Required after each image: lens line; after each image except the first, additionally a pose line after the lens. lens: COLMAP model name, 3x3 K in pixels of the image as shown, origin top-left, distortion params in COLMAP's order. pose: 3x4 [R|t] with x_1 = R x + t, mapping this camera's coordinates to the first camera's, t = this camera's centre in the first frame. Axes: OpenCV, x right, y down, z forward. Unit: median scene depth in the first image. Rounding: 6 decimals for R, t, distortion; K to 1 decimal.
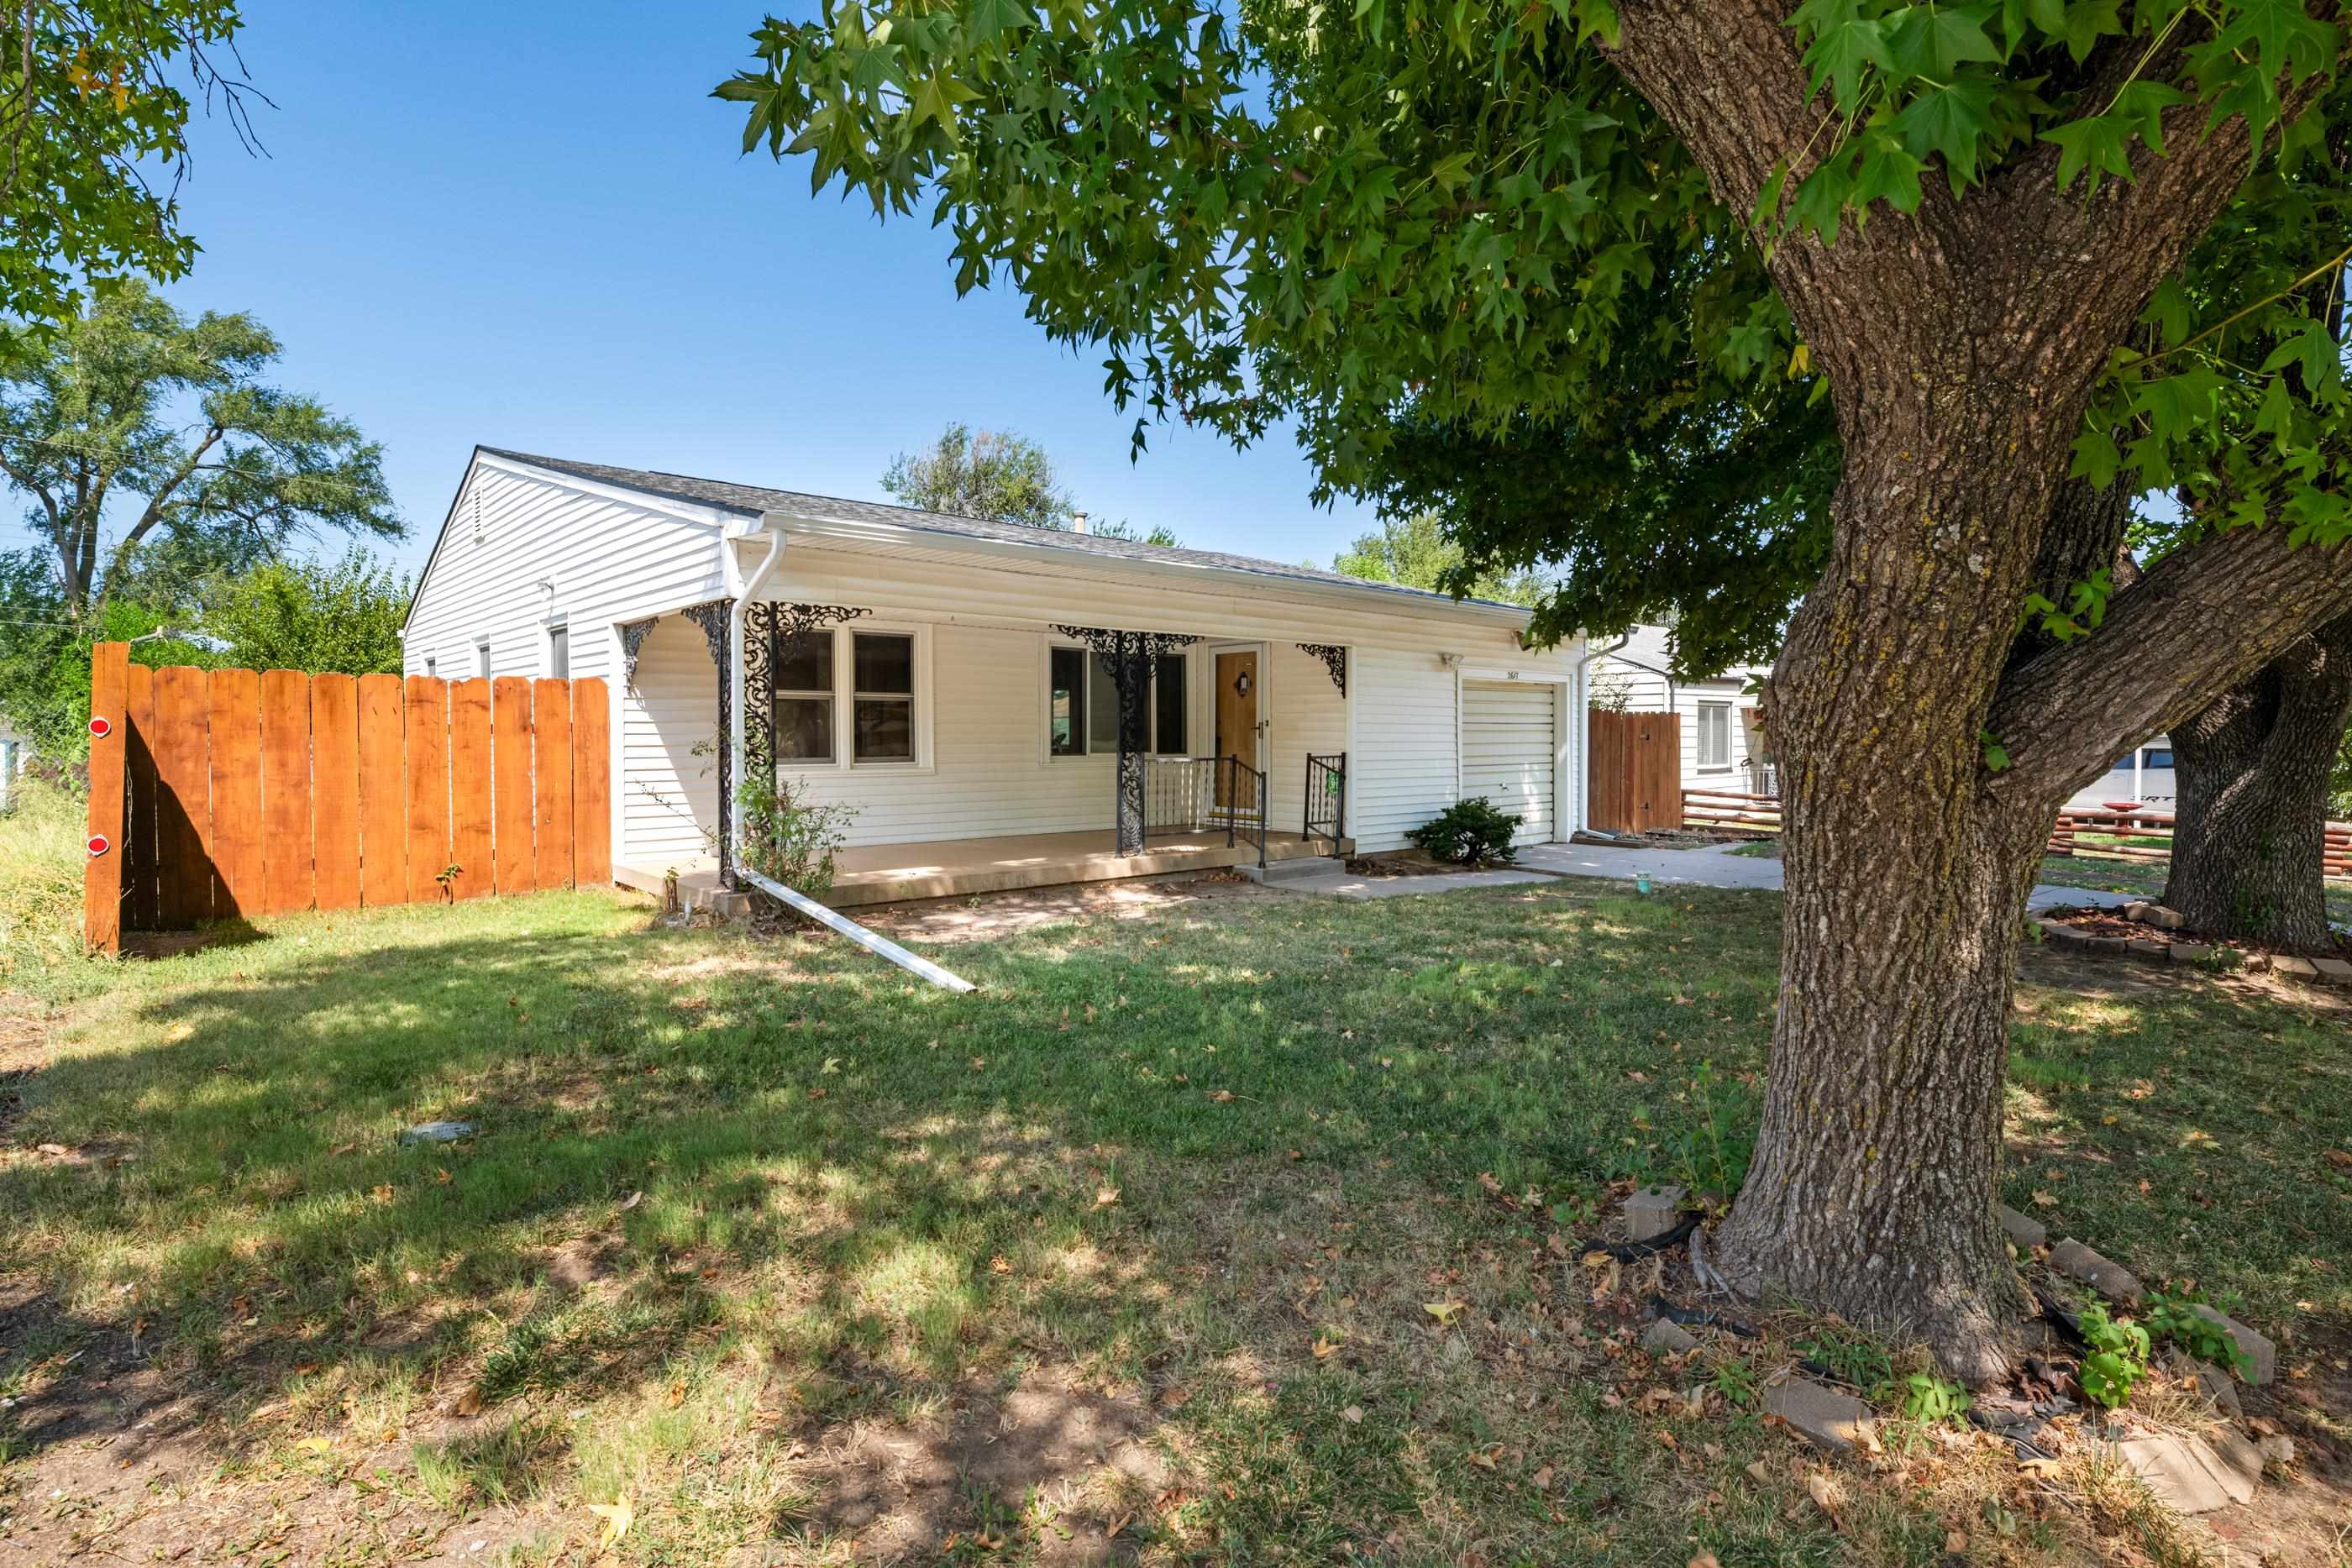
lens RADIAL K [[1164.6, 0, 1173.8], [0, 1164.6, 770.4], [0, 0, 1]] dist [0.004090, -0.001157]
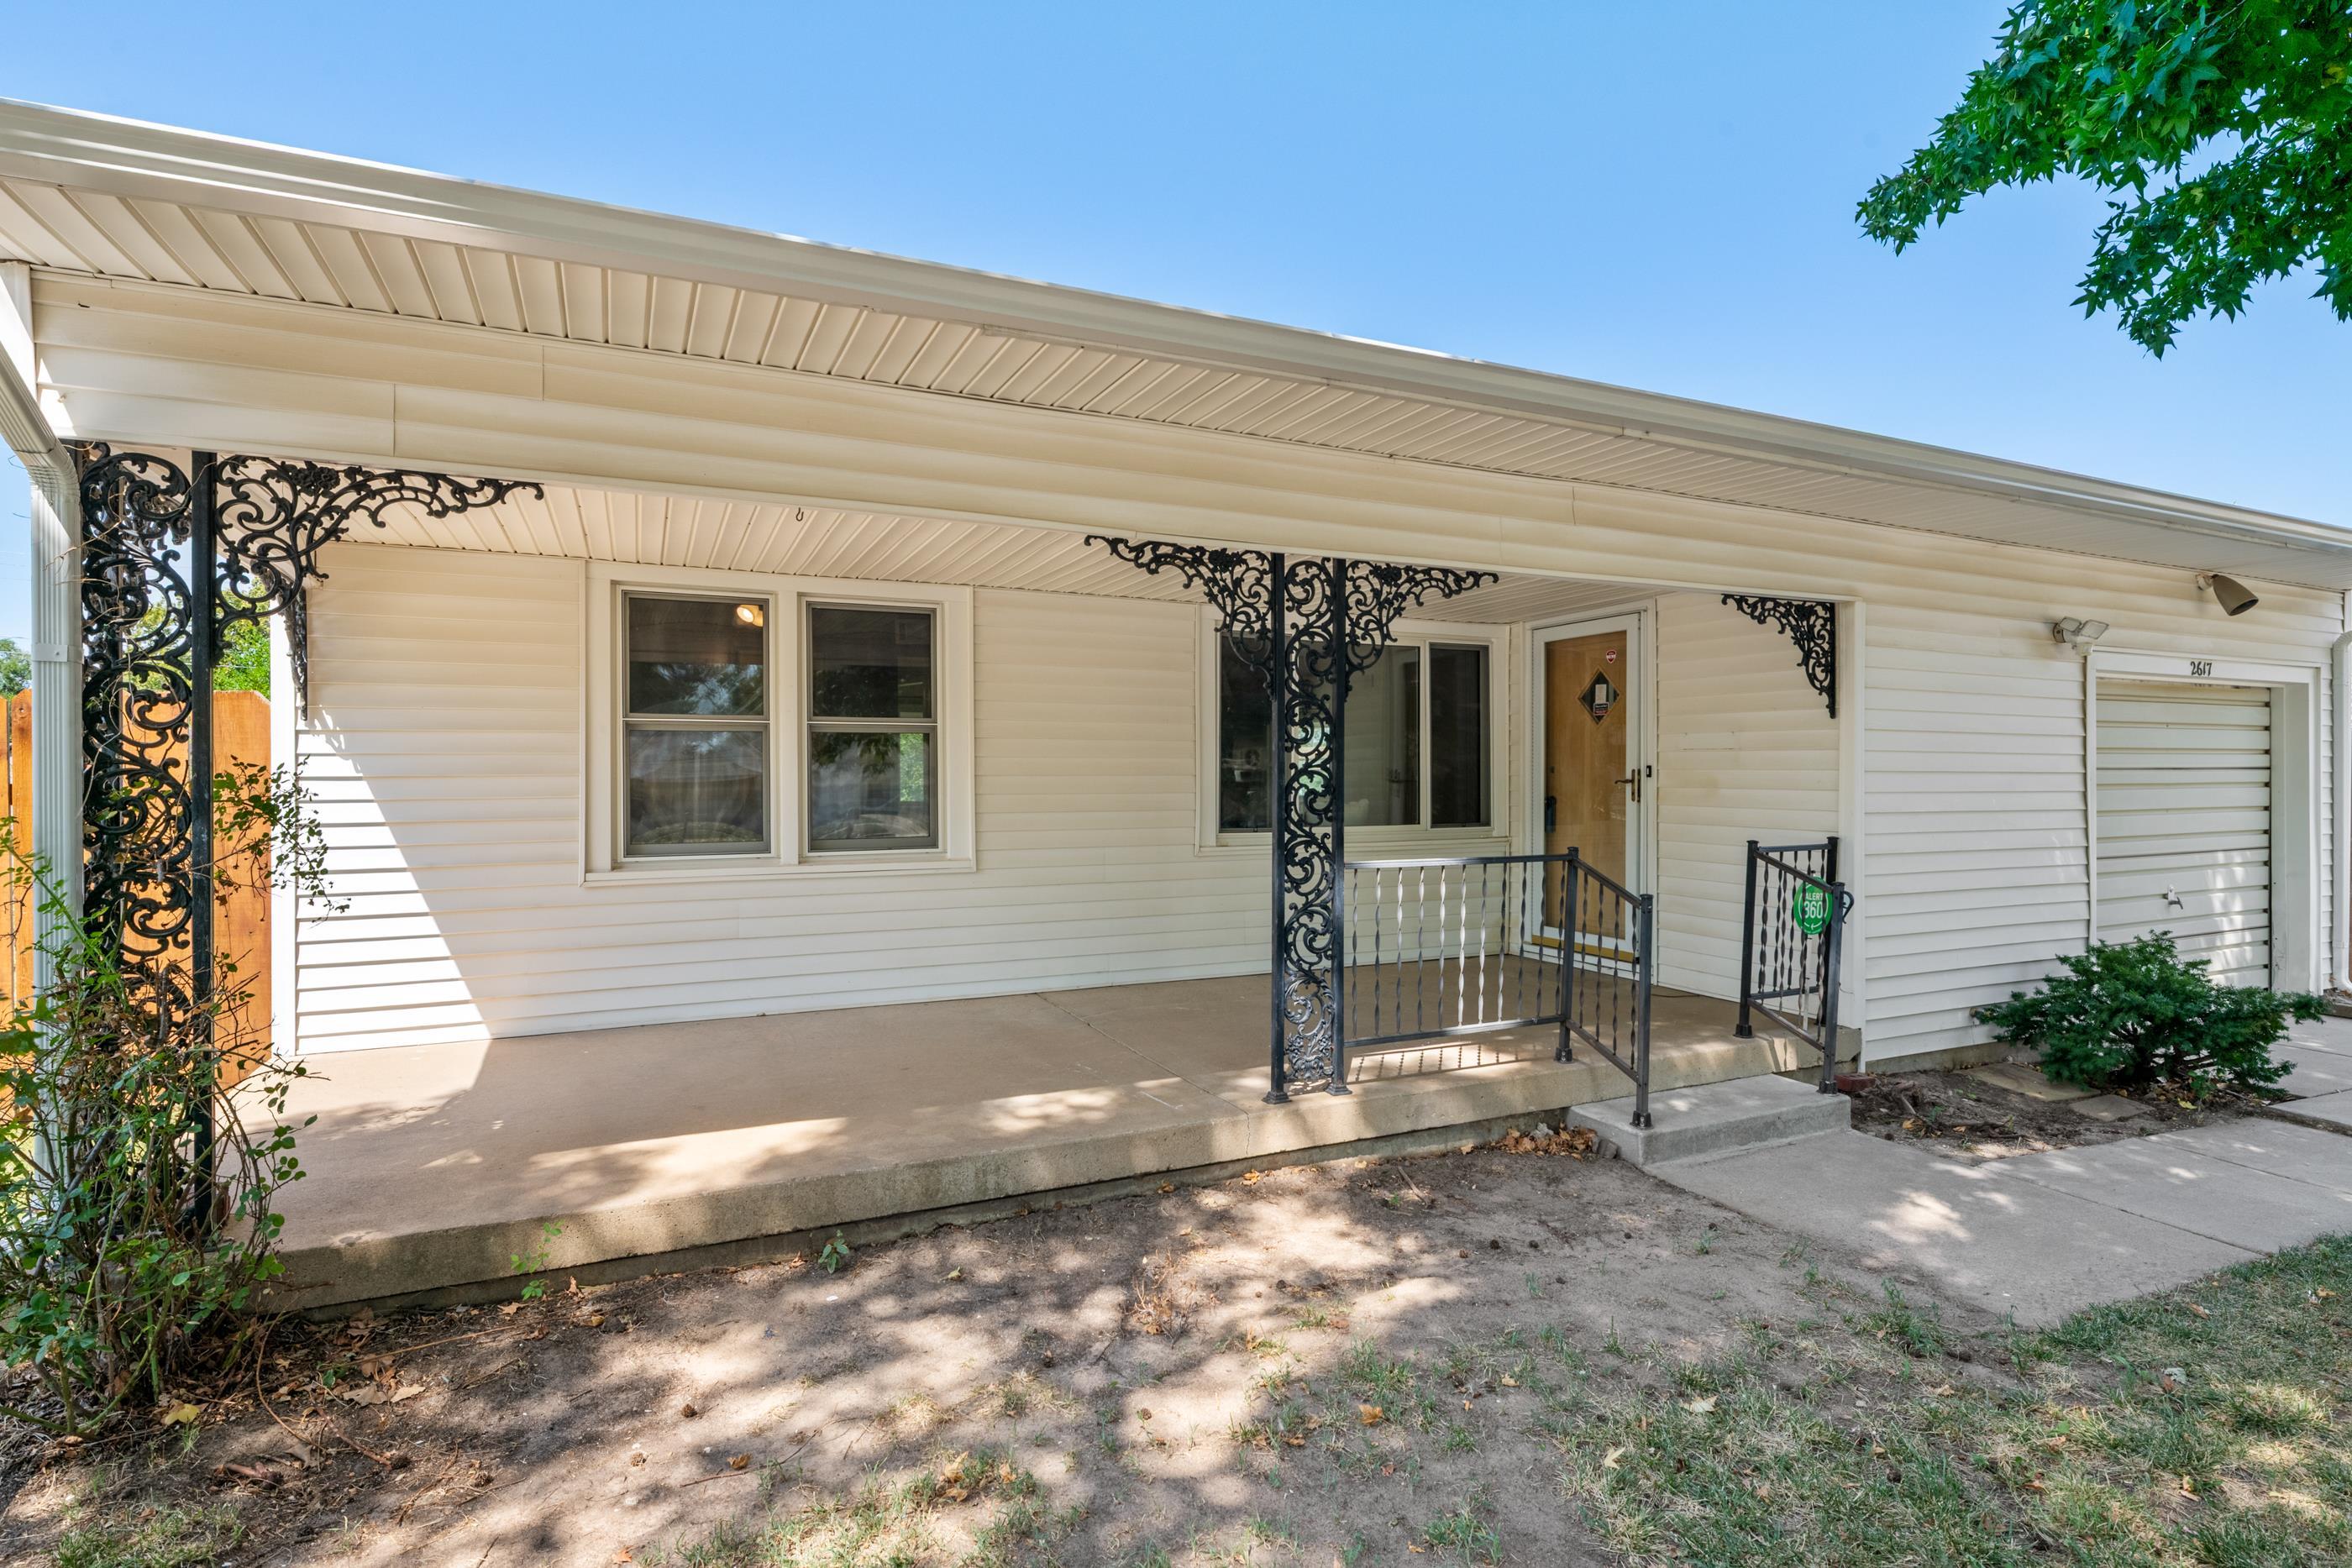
lens RADIAL K [[1164.6, 0, 1178.0], [0, 1164.6, 787.7], [0, 0, 1]] dist [0.004090, -0.001157]
pose [[0.956832, 0.001738, -0.290636, 0.034620], [-0.007407, 0.999803, -0.018404, -0.024778], [0.290546, 0.019762, 0.956657, 0.503790]]
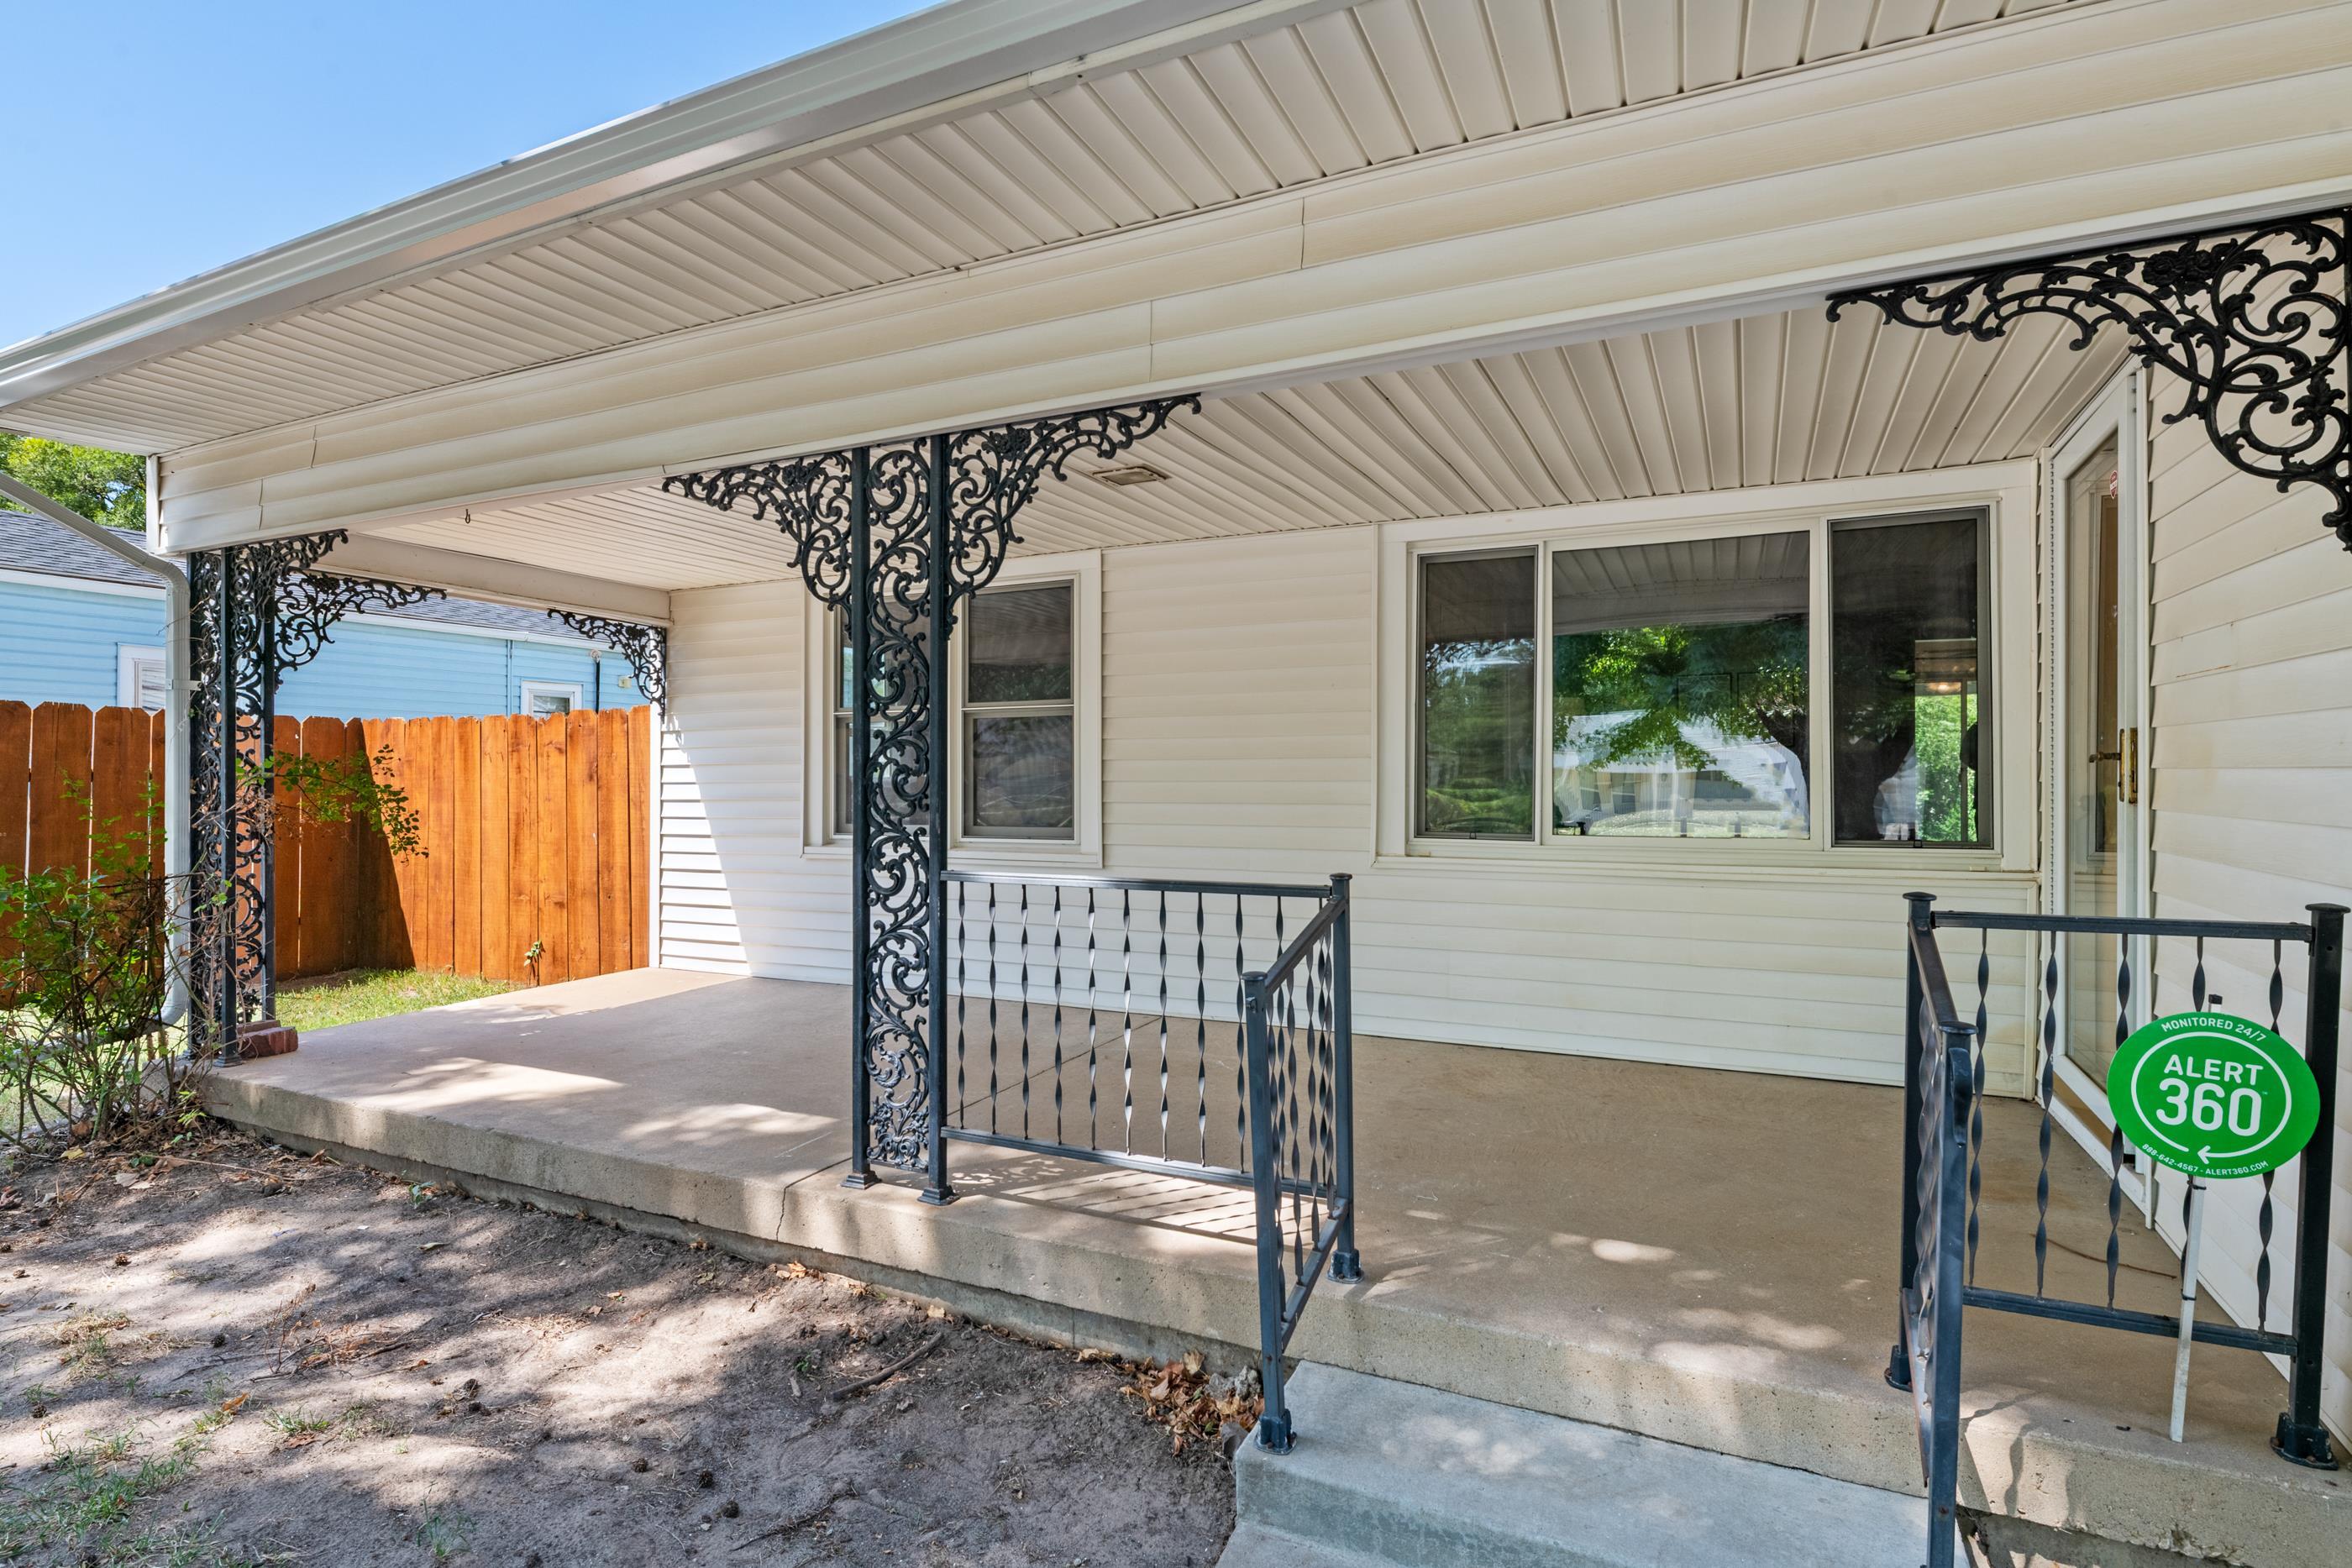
lens RADIAL K [[1164.6, 0, 1172.6], [0, 1164.6, 779.1], [0, 0, 1]] dist [0.004090, -0.001157]
pose [[0.377896, -0.001661, -0.925847, 0.232942], [-0.025015, 0.999615, -0.012003, -0.026652], [0.925510, 0.027696, 0.377709, 0.818383]]
